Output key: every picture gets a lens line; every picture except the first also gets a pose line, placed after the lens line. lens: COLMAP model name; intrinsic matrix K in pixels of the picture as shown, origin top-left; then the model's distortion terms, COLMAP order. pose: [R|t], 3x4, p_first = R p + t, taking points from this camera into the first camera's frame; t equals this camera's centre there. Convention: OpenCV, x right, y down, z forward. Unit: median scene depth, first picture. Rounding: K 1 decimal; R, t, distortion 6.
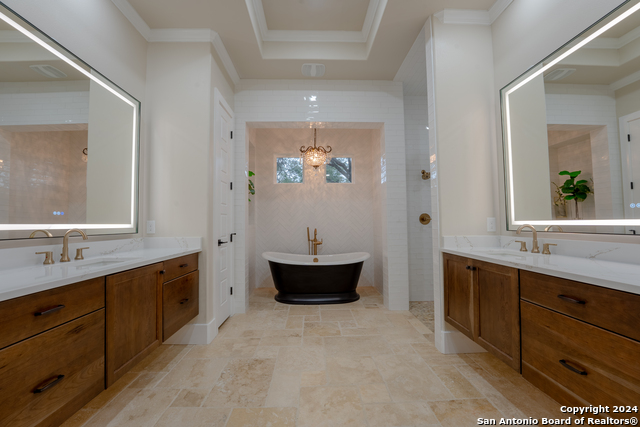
lens RADIAL K [[262.0, 0, 319.4], [0, 262.0, 214.7], [0, 0, 1]] dist [-0.010722, -0.000165]
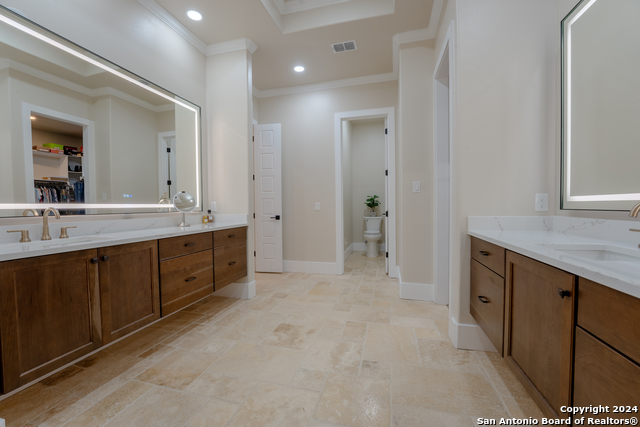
lens RADIAL K [[262.0, 0, 319.7], [0, 262.0, 214.1], [0, 0, 1]] dist [-0.010722, -0.000165]
pose [[-0.957680, 0.013857, 0.287503, -0.364995], [0.012467, 0.999900, -0.006666, 0.086983], [-0.287566, -0.002800, -0.957757, 1.828525]]
